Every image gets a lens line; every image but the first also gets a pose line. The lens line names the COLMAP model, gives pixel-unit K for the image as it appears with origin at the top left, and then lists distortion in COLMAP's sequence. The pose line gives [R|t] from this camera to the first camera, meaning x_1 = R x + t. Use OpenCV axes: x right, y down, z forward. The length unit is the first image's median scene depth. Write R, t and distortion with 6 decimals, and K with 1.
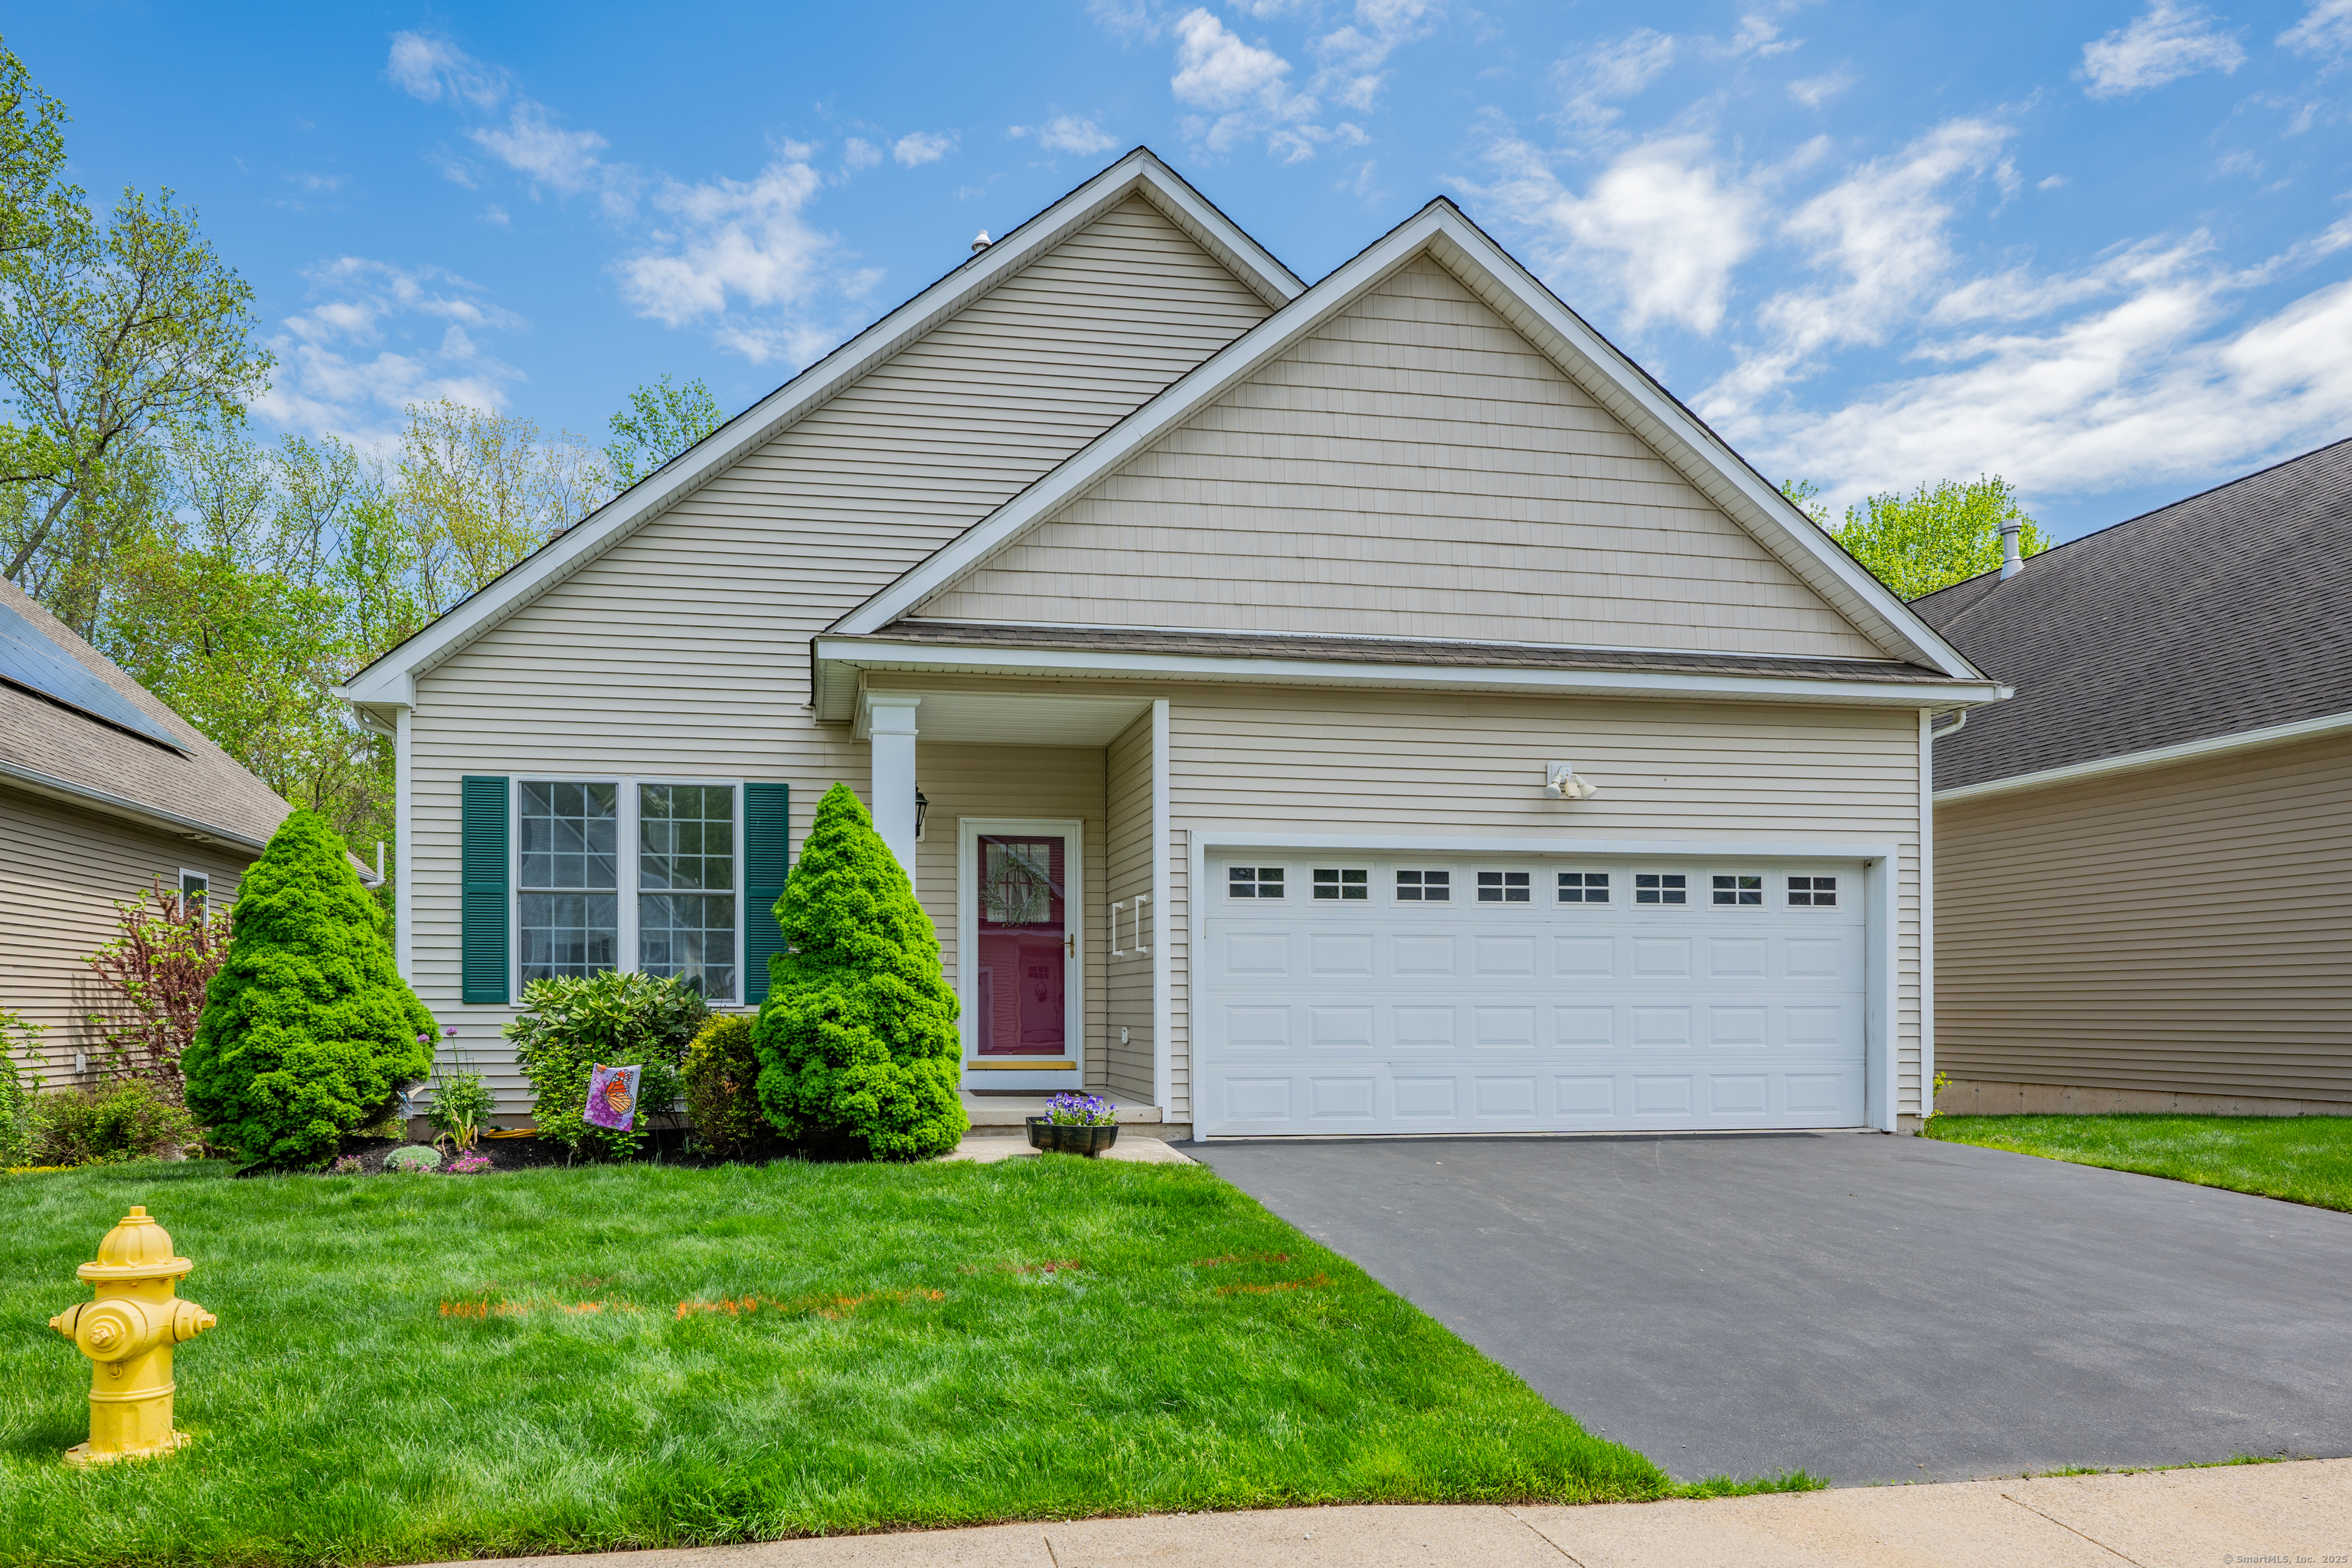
lens RADIAL K [[1136.3, 0, 1120.0], [0, 1136.3, 871.4], [0, 0, 1]] dist [-0.003343, 0.002050]
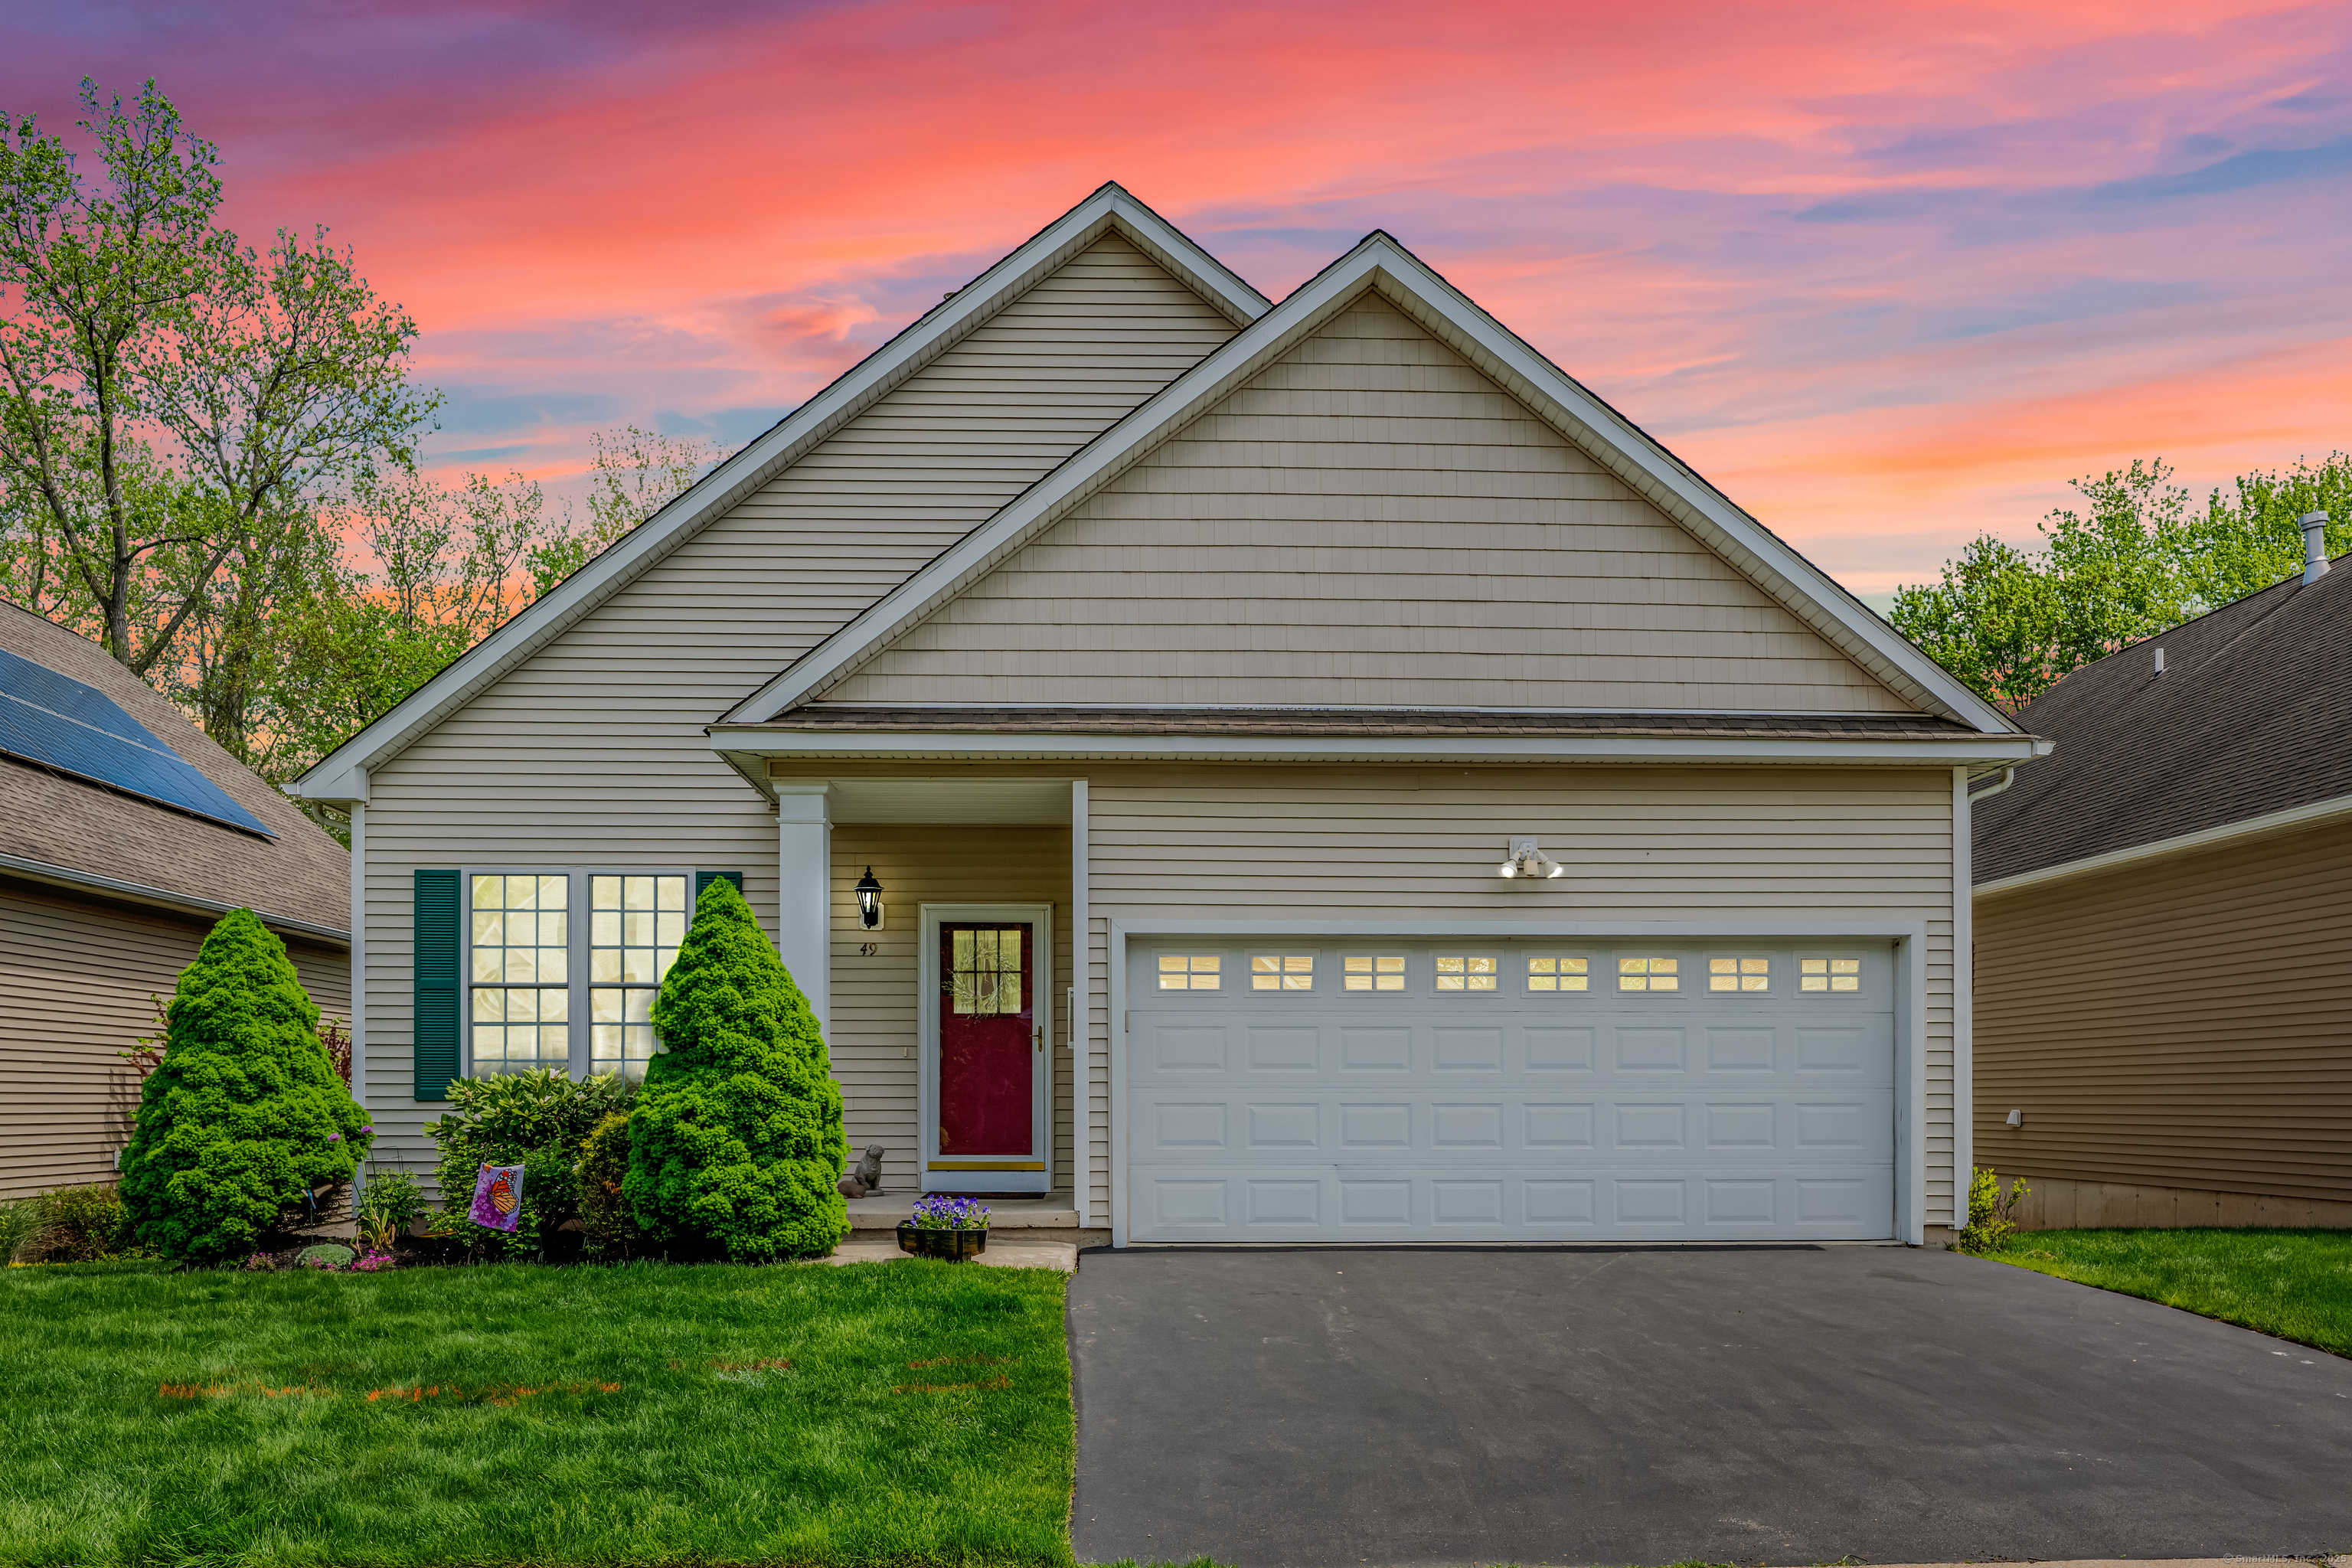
lens RADIAL K [[1324.4, 0, 1280.5], [0, 1324.4, 932.5], [0, 0, 1]] dist [-0.000871, -0.003402]
pose [[0.995874, -0.011988, -0.089951, 0.287175], [0.011573, 0.999920, -0.005136, -0.016052], [0.090005, 0.004074, 0.995933, -0.079978]]
